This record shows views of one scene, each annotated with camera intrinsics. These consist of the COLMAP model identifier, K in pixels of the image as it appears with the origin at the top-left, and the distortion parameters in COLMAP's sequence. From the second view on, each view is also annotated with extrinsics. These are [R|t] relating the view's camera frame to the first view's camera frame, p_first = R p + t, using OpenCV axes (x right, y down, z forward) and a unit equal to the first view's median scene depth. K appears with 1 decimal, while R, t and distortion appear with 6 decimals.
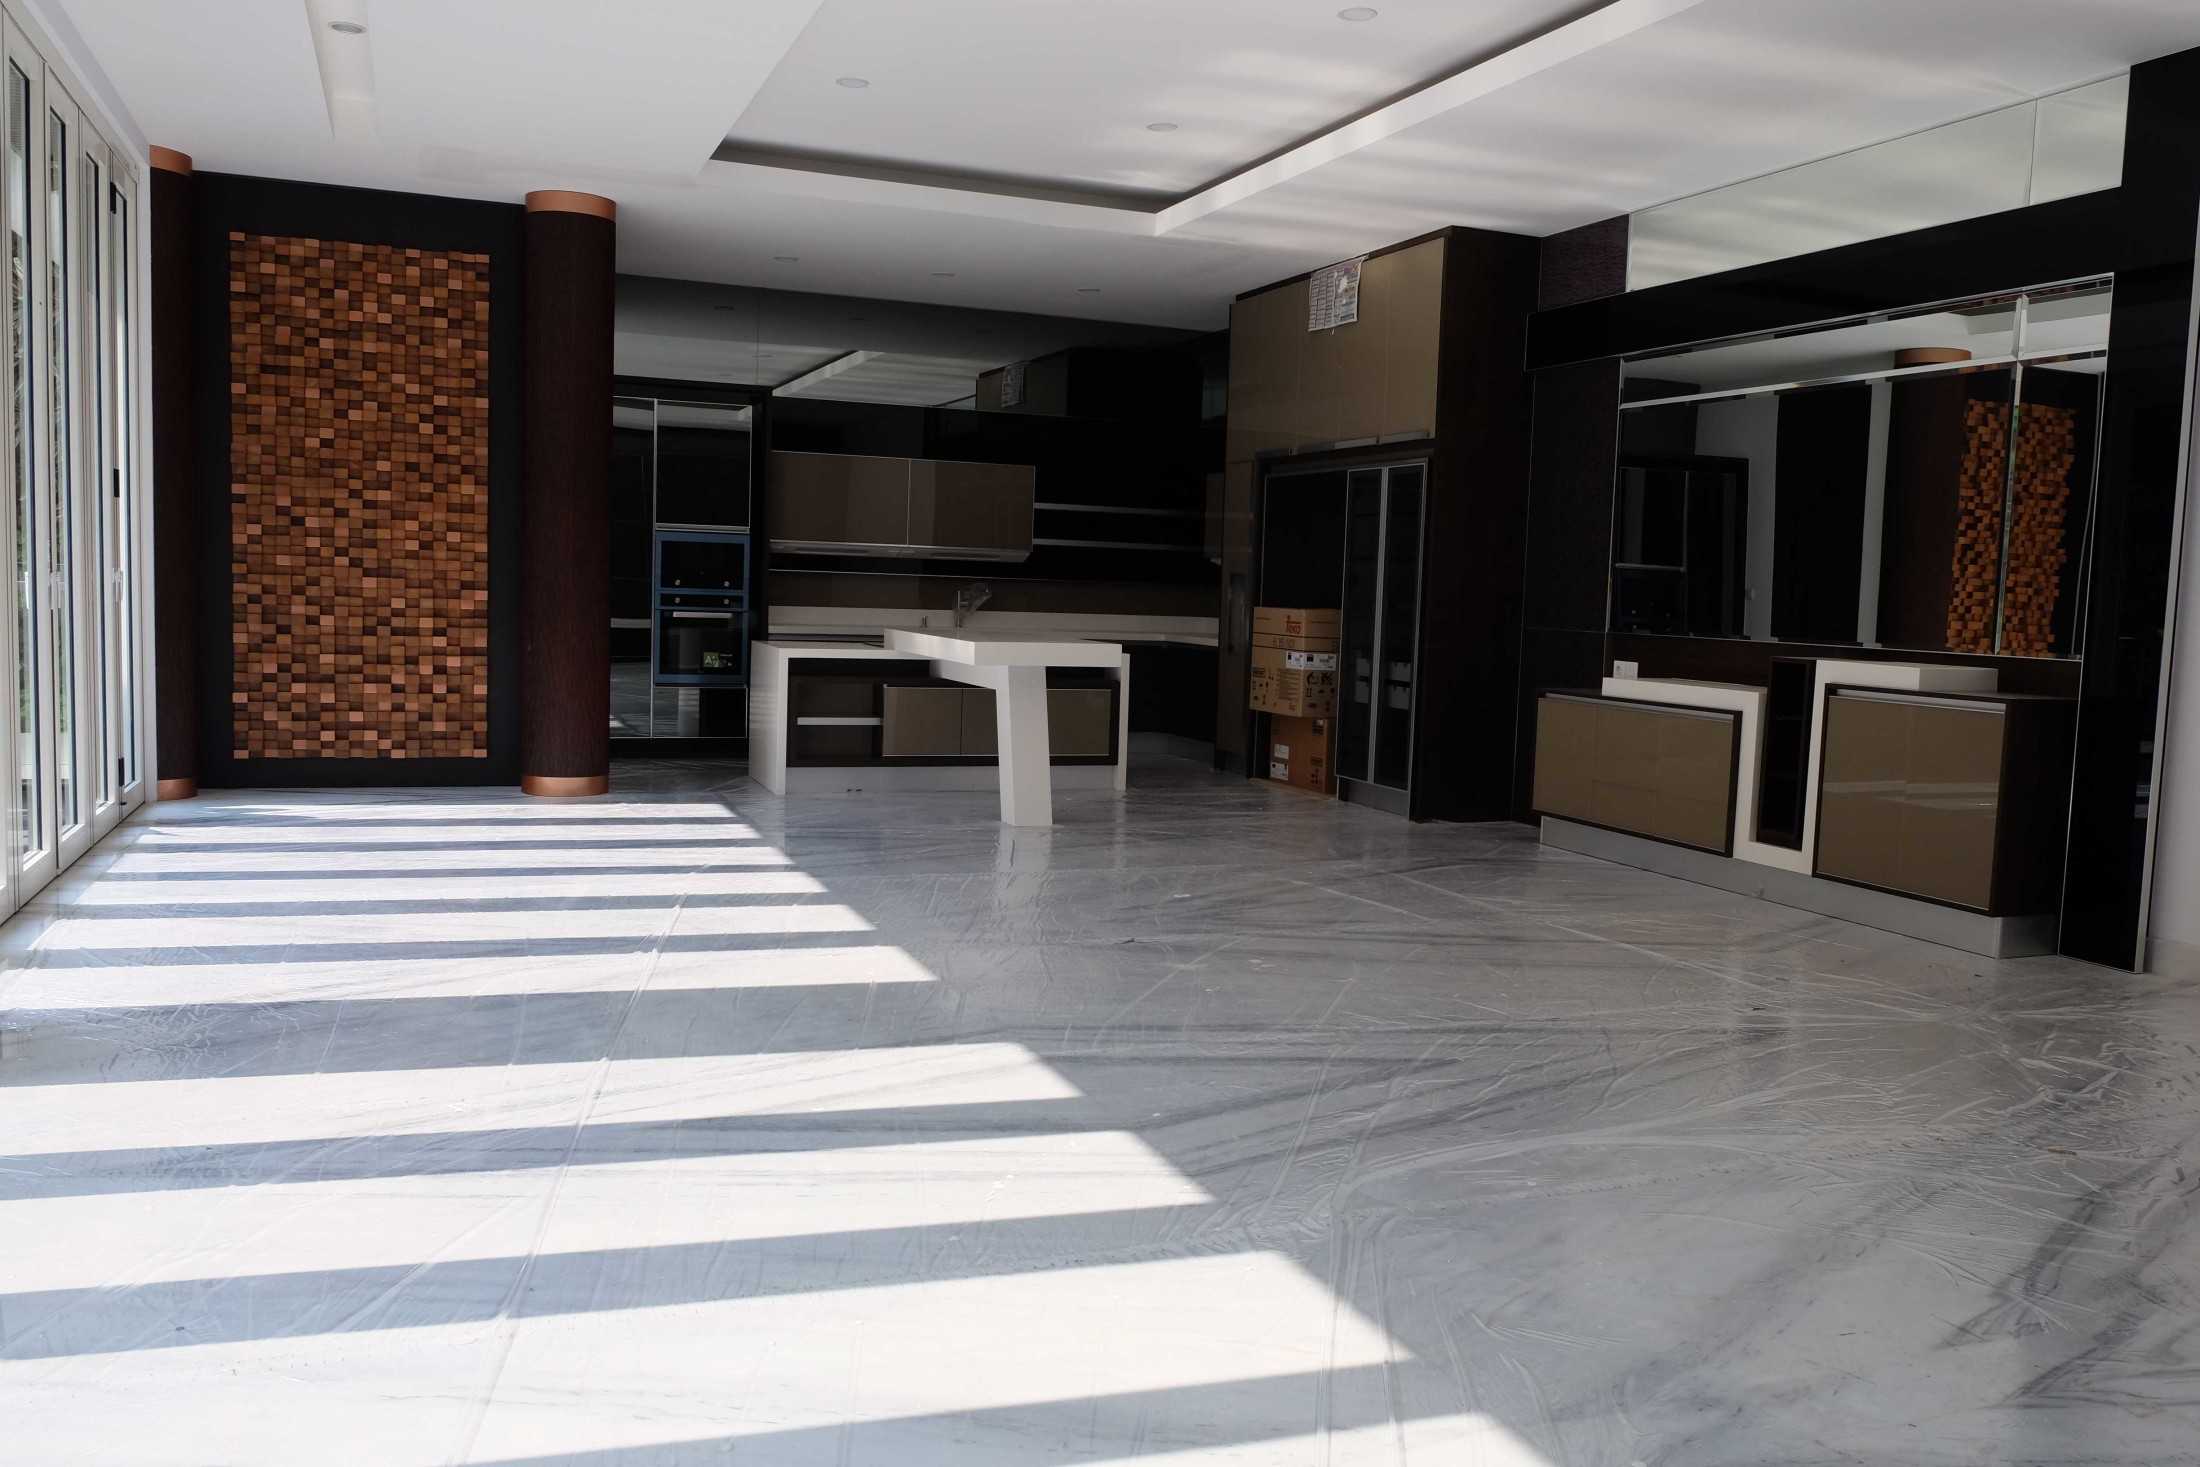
lens RADIAL K [[1745.0, 0, 1101.5], [0, 1745.0, 737.8], [0, 0, 1]] dist [-0.026146, 0.019672]
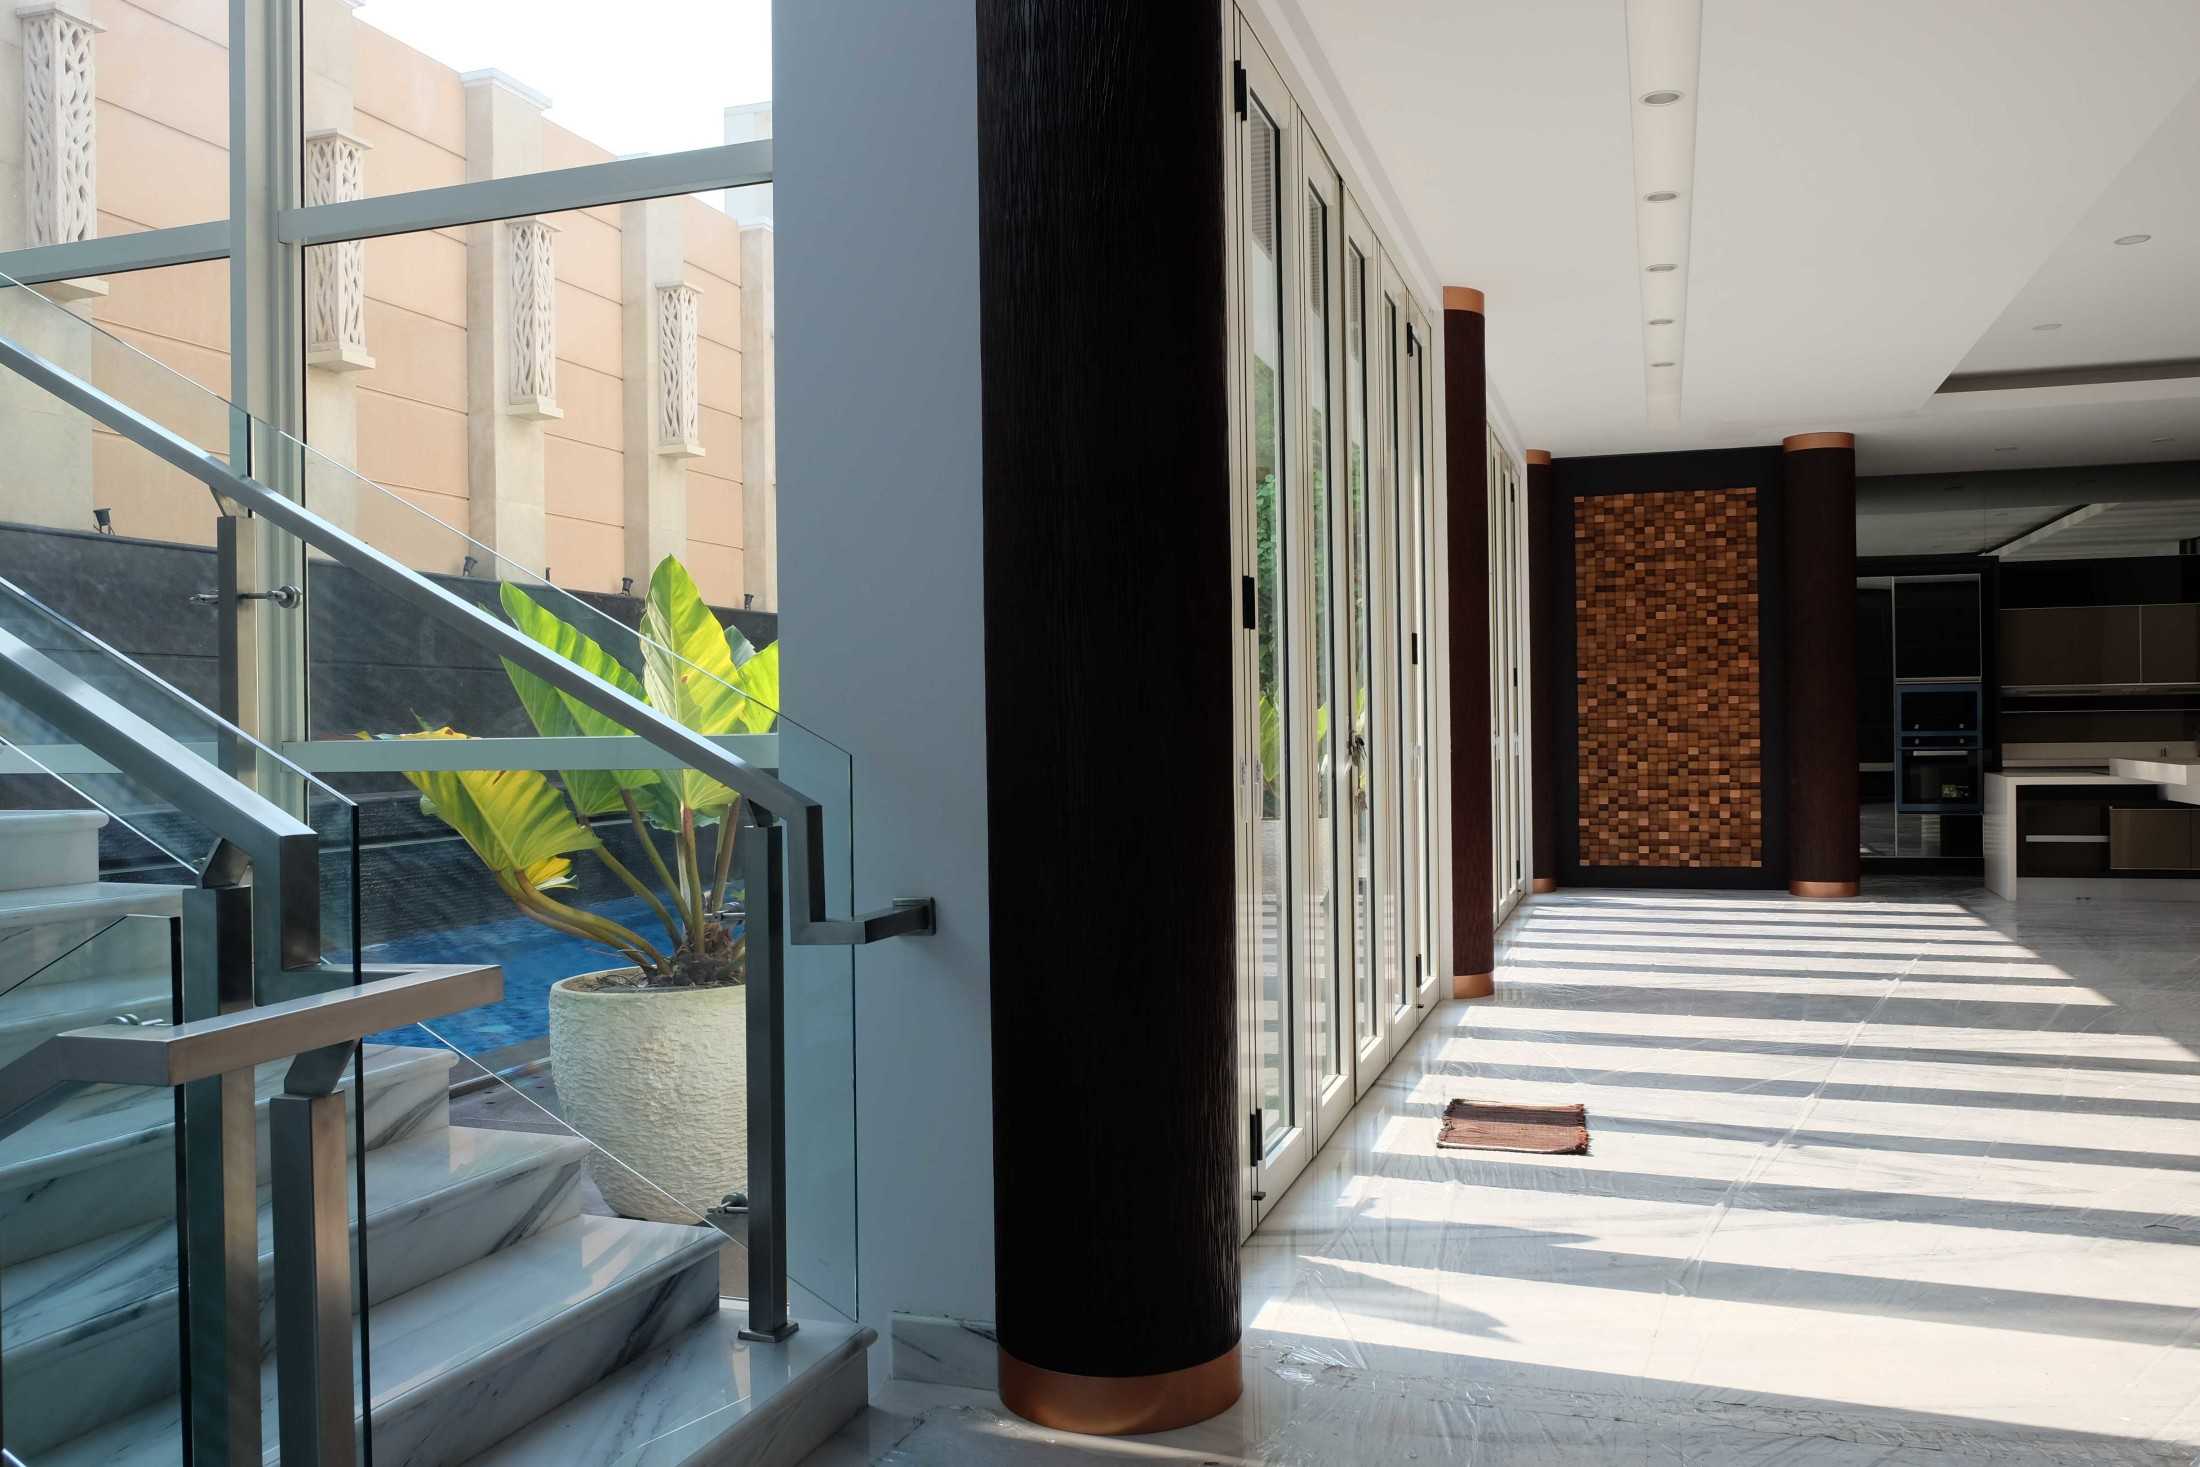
lens RADIAL K [[1745.0, 0, 1099.4], [0, 1745.0, 735.0], [0, 0, 1]] dist [-0.026146, 0.019672]
pose [[0.774000, -0.043589, -0.631683, 0.090319], [-0.013786, 0.996231, -0.085636, 0.031726], [0.633035, 0.074991, 0.770482, -0.327778]]
